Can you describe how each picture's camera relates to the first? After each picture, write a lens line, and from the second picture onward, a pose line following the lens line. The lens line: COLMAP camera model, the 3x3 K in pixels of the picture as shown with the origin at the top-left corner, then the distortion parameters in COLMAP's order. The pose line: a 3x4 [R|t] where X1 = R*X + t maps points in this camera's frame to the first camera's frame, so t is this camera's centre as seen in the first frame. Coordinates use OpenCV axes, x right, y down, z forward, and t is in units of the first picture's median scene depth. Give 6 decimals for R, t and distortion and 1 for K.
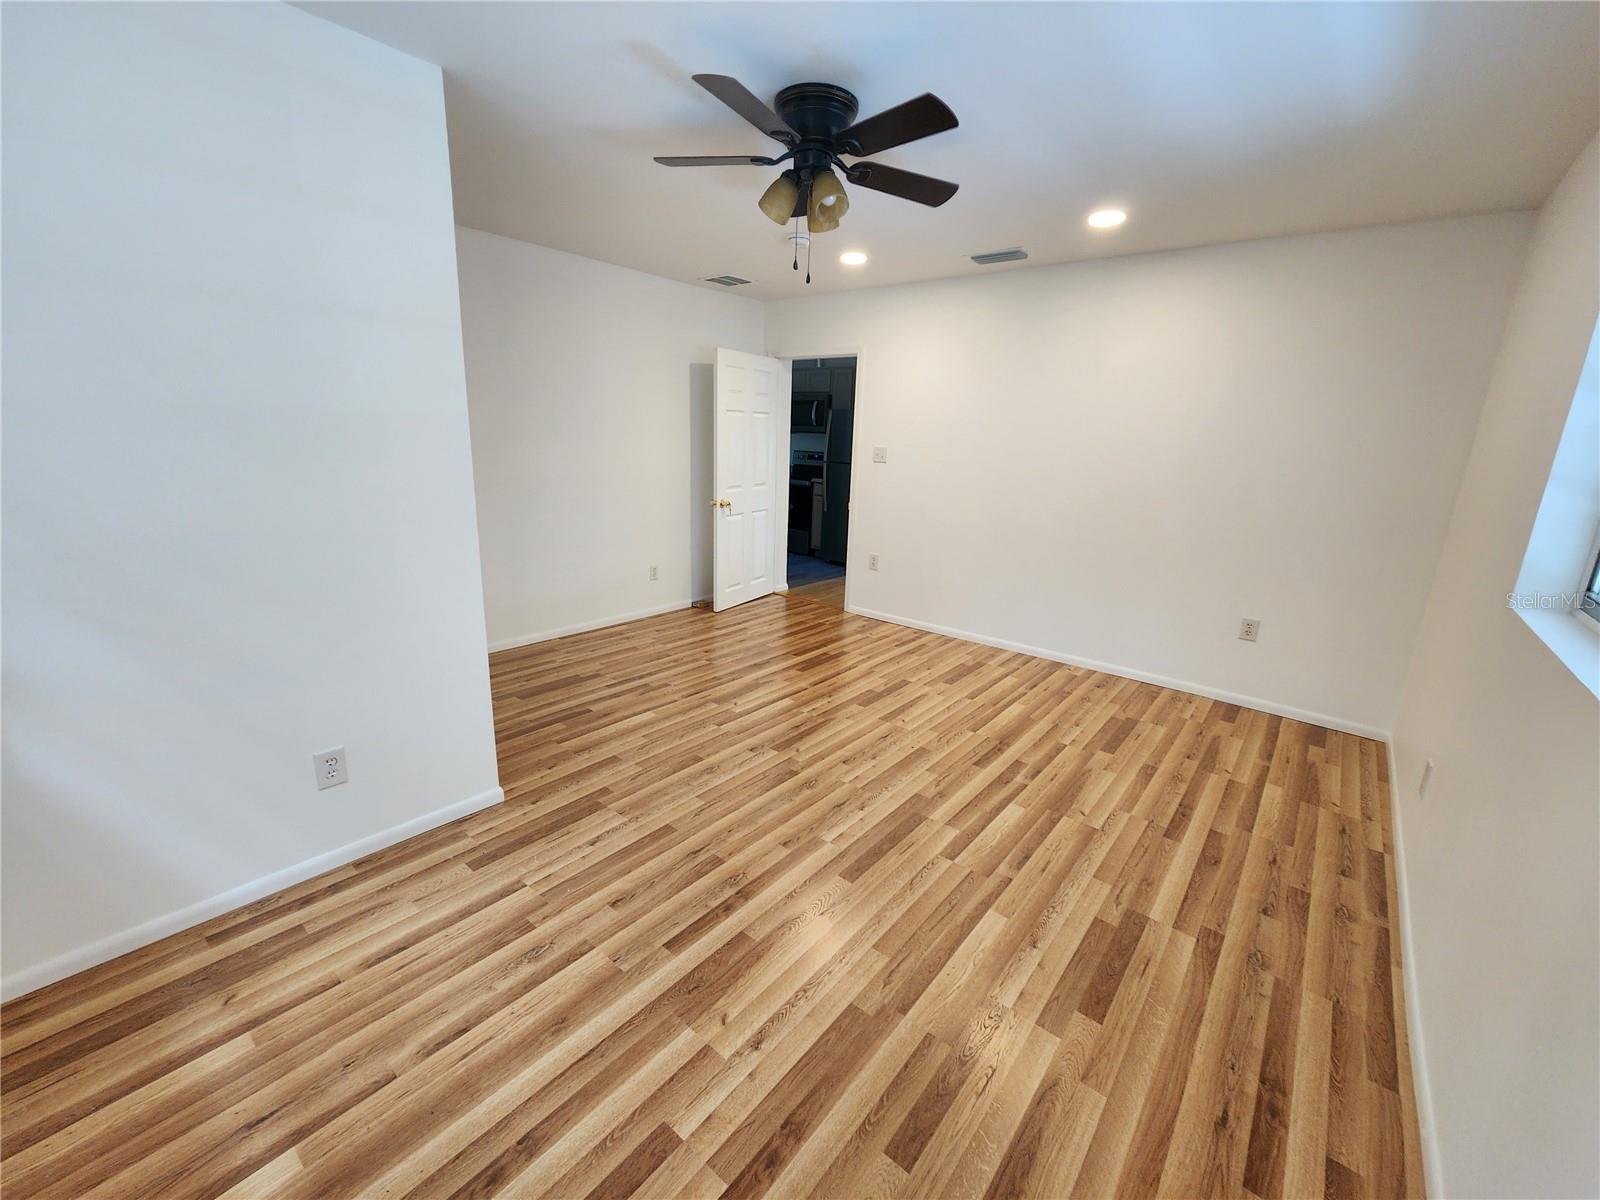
lens RADIAL K [[656.2, 0, 797.5], [0, 656.2, 591.1], [0, 0, 1]] dist [0.001299, 0.001686]
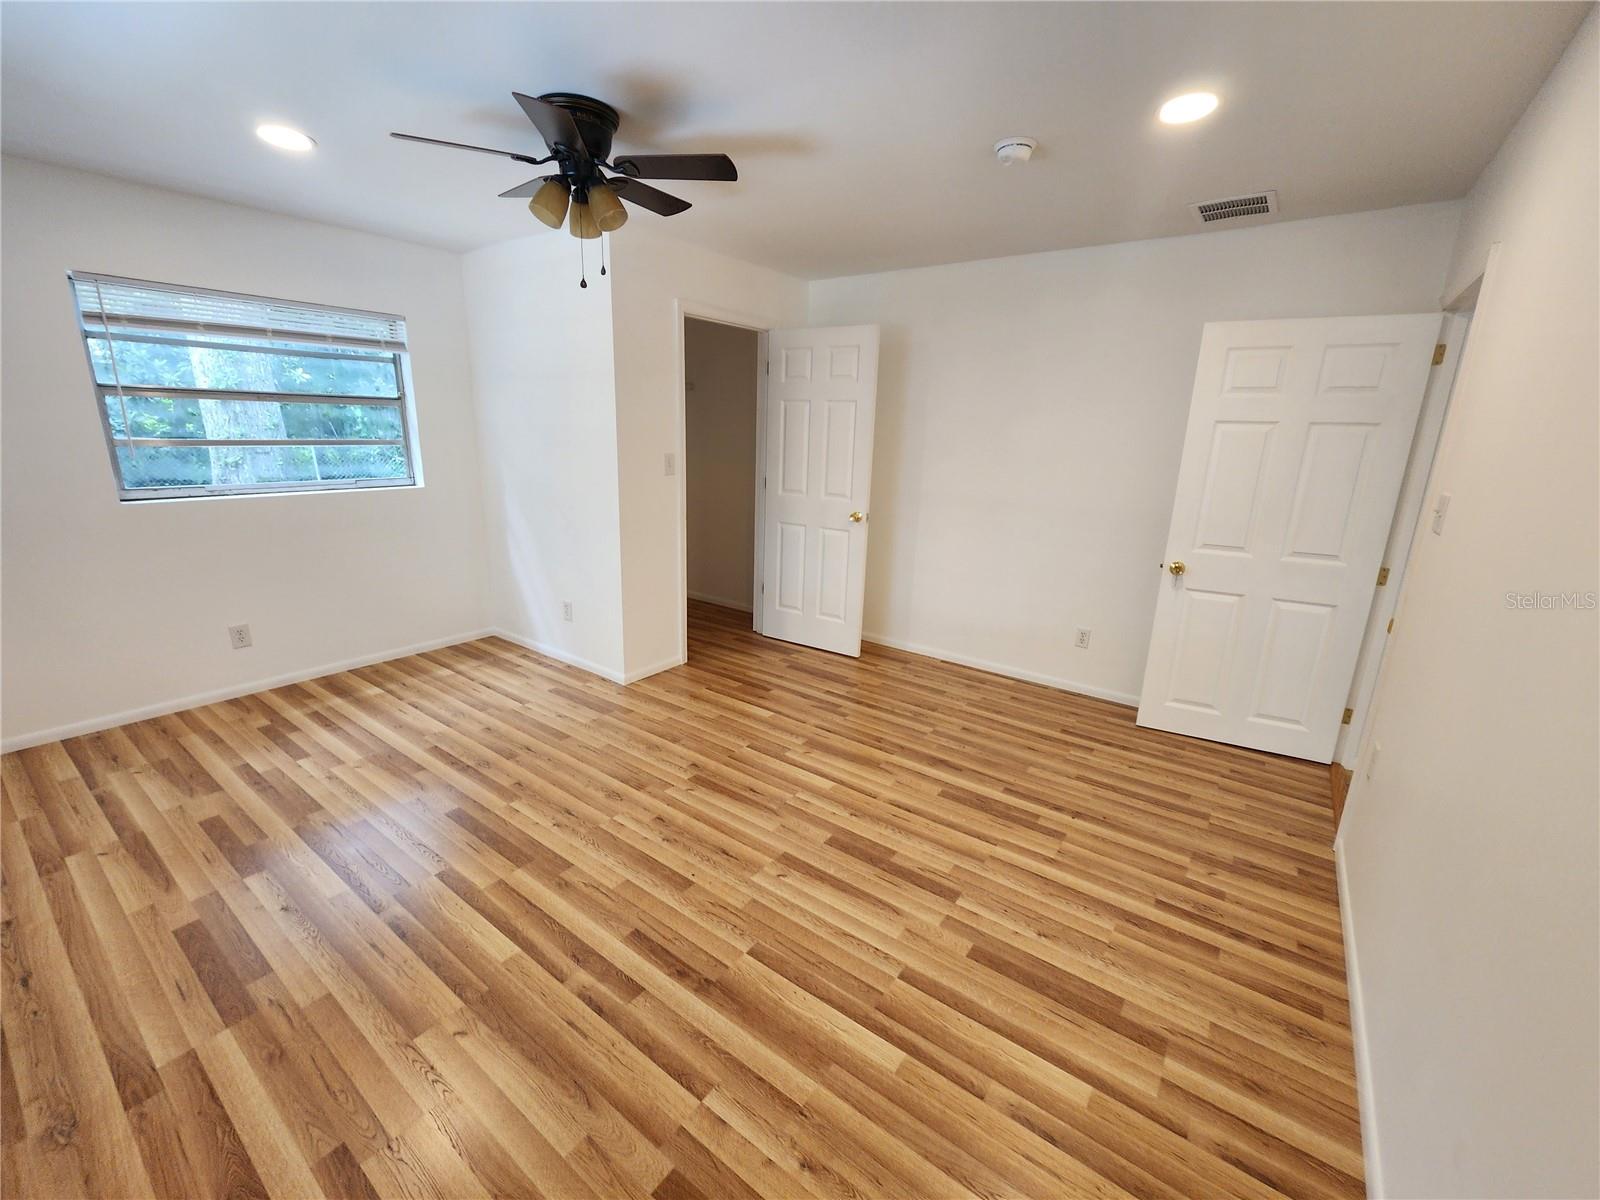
lens RADIAL K [[656.2, 0, 797.5], [0, 656.2, 591.1], [0, 0, 1]] dist [0.001299, 0.001686]
pose [[0.061143, 0.207470, -0.976329, 0.843012], [-0.264384, 0.946587, 0.184593, -0.226028], [0.962477, 0.246839, 0.112729, 0.976501]]
